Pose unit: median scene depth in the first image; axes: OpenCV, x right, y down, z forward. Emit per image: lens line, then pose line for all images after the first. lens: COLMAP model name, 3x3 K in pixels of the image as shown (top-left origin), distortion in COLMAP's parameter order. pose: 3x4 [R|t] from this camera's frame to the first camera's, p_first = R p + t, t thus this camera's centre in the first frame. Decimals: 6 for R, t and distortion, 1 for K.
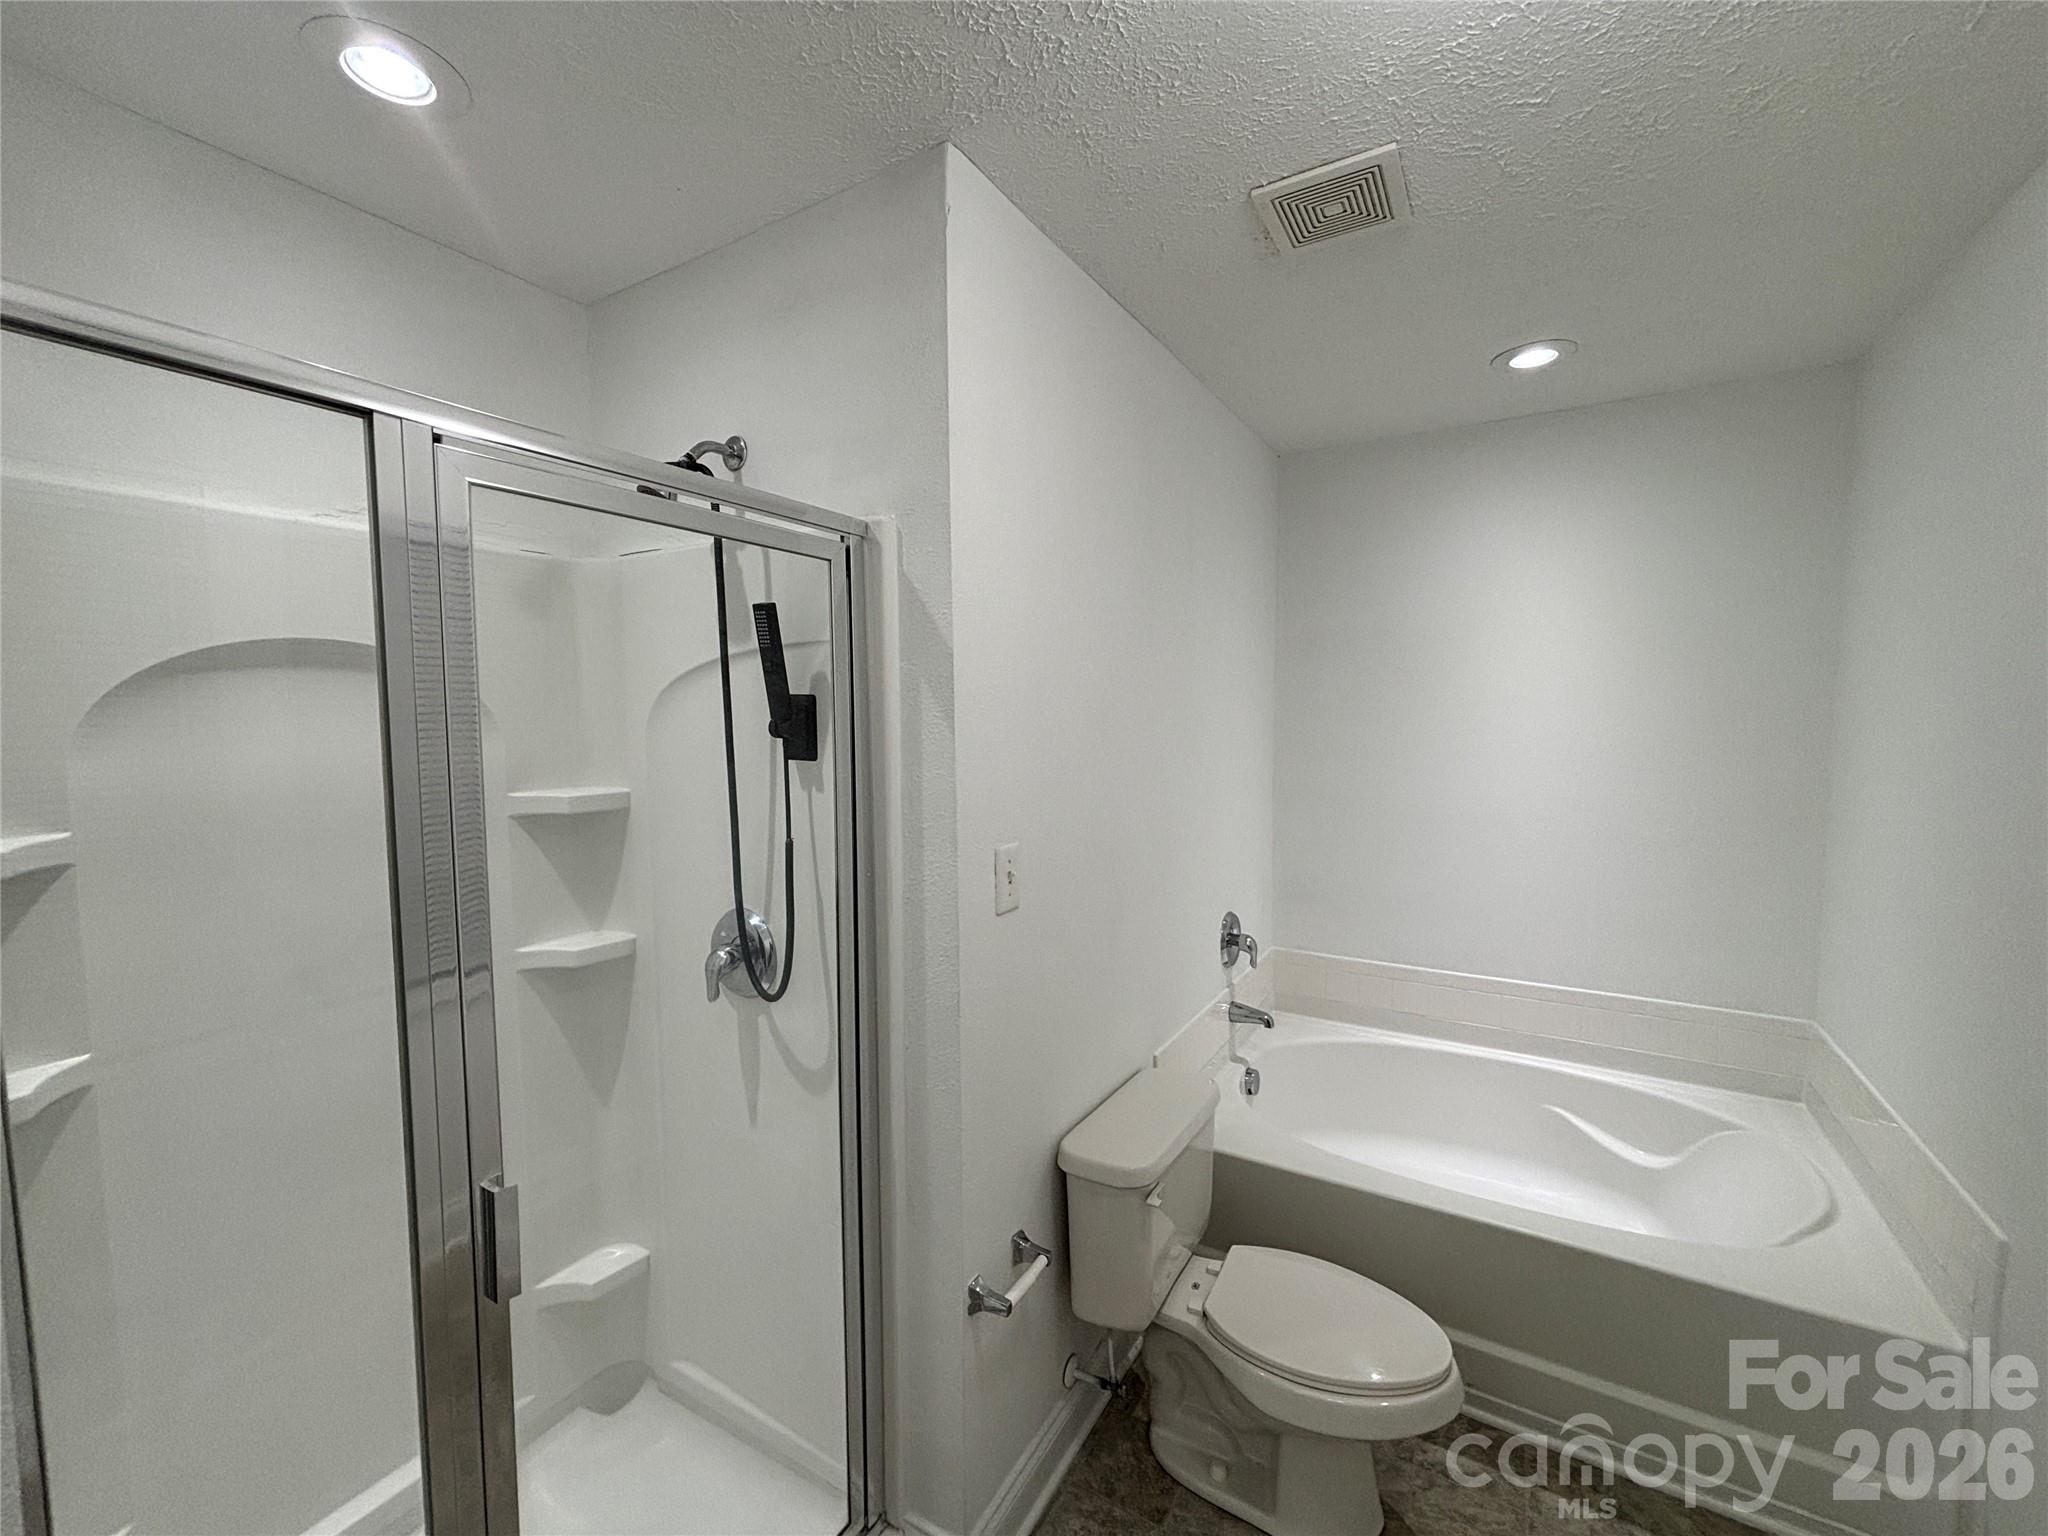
lens RADIAL K [[828.3, 0, 1024.1], [0, 828.3, 763.5], [0, 0, 1]] dist [-0.002352, 0.001124]
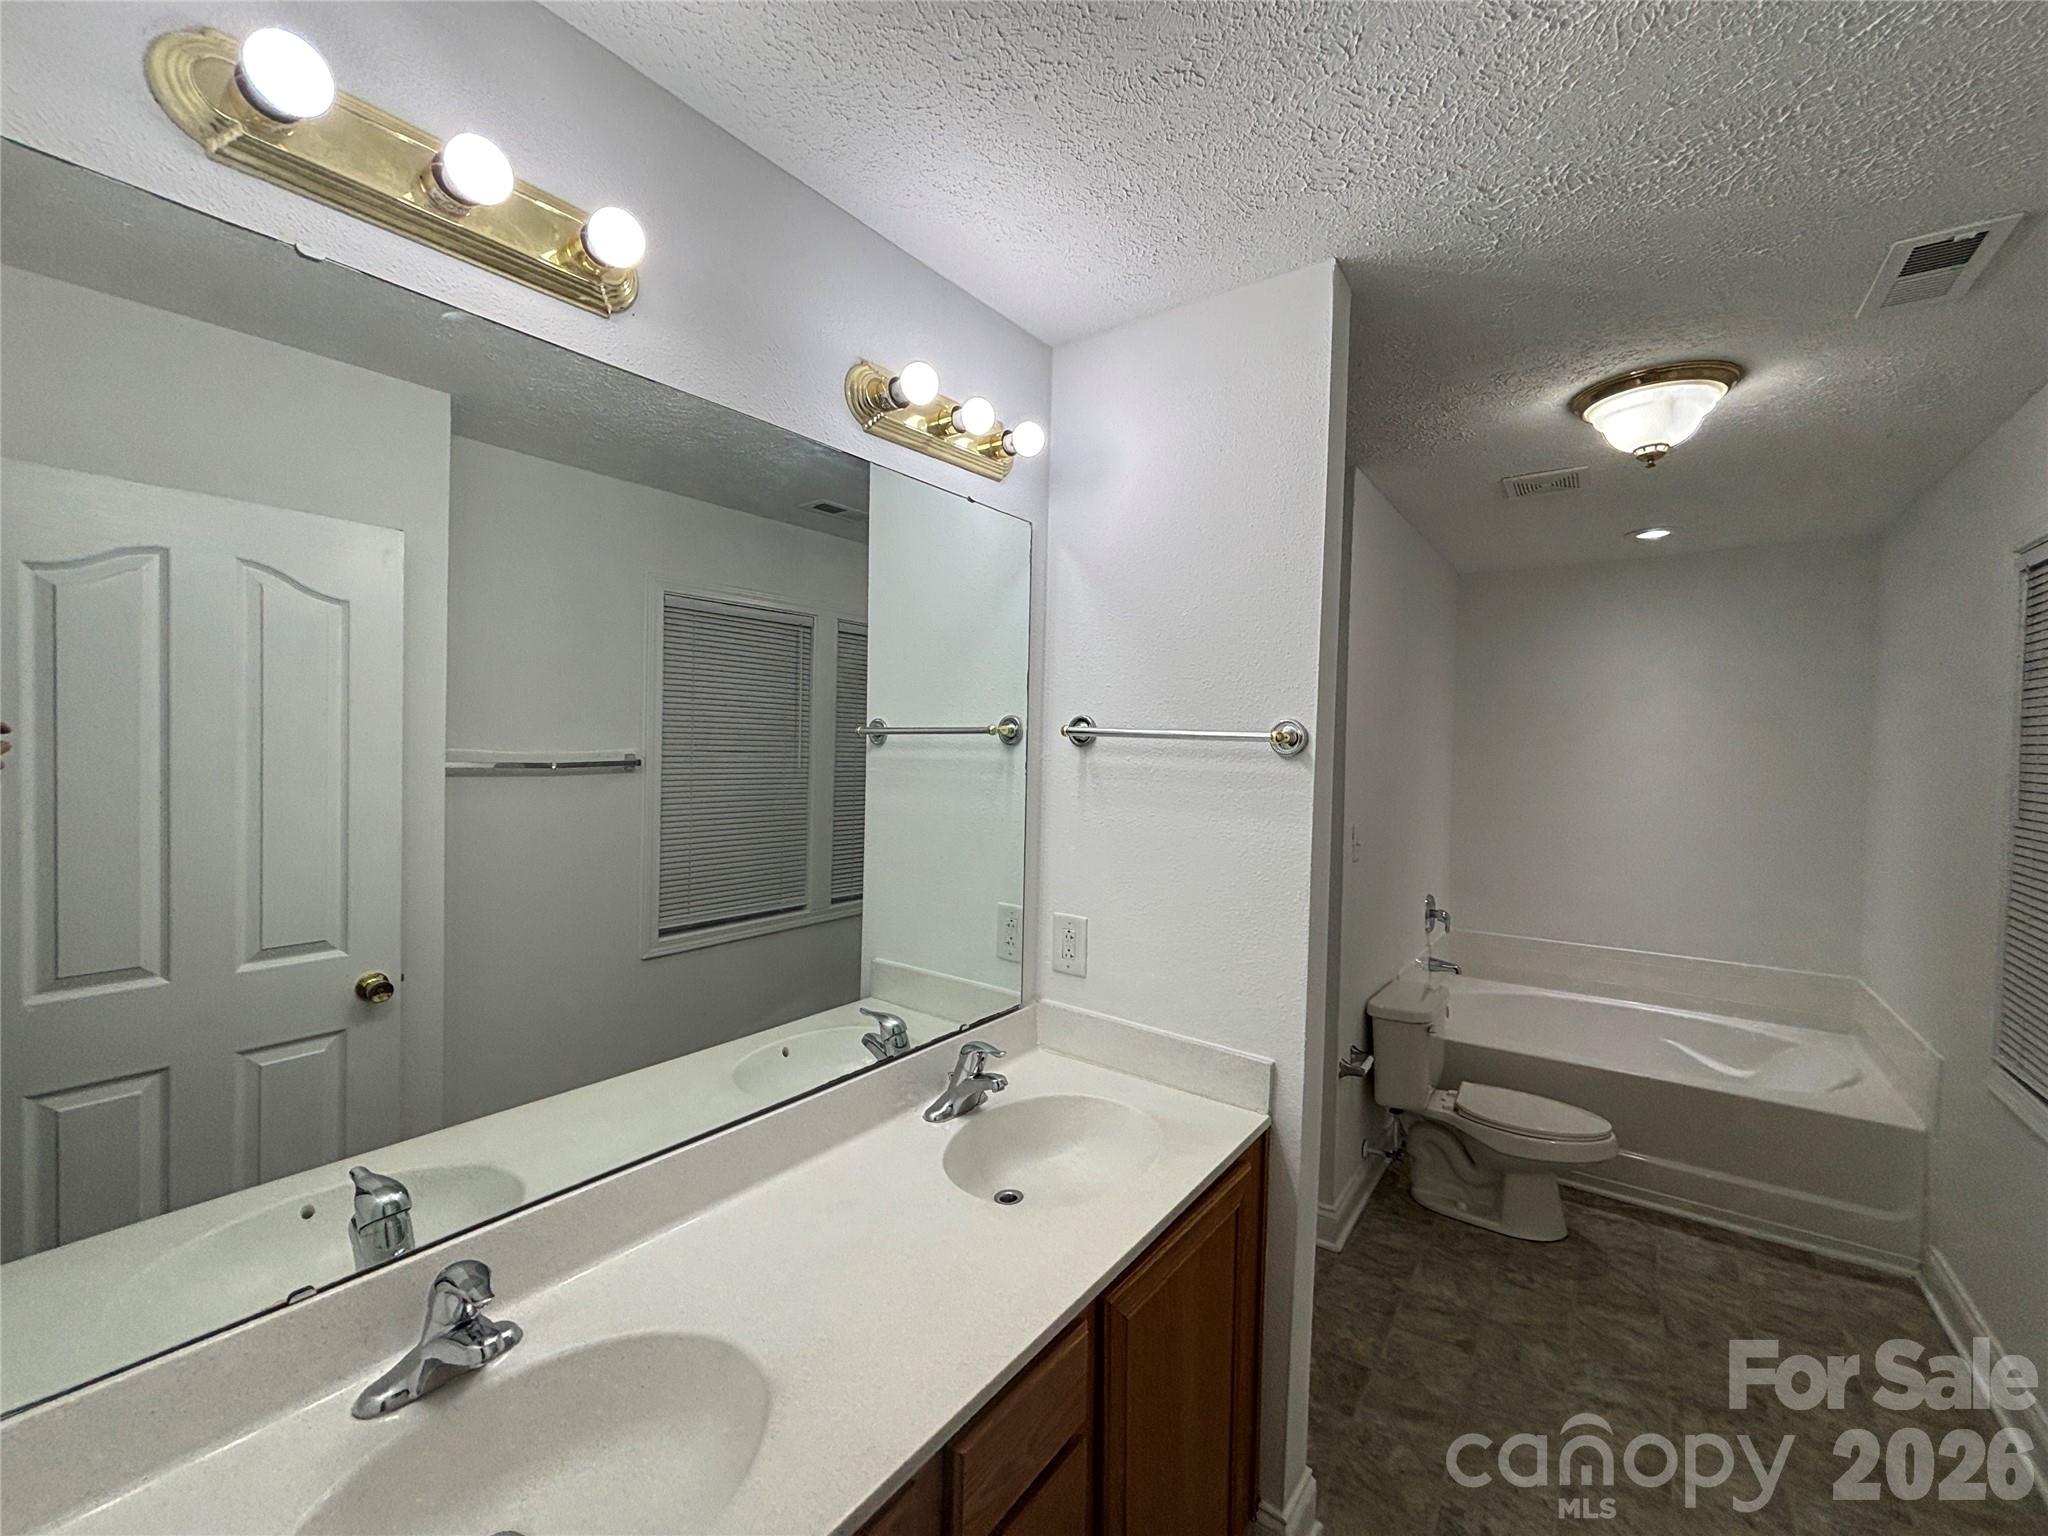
lens RADIAL K [[828.3, 0, 1037.3], [0, 828.3, 771.0], [0, 0, 1]] dist [-0.002352, 0.001124]
pose [[0.997172, 0.022847, -0.071599, -0.495598], [-0.025911, 0.998774, -0.042171, 0.067094], [0.070547, 0.043907, 0.996542, -0.729005]]
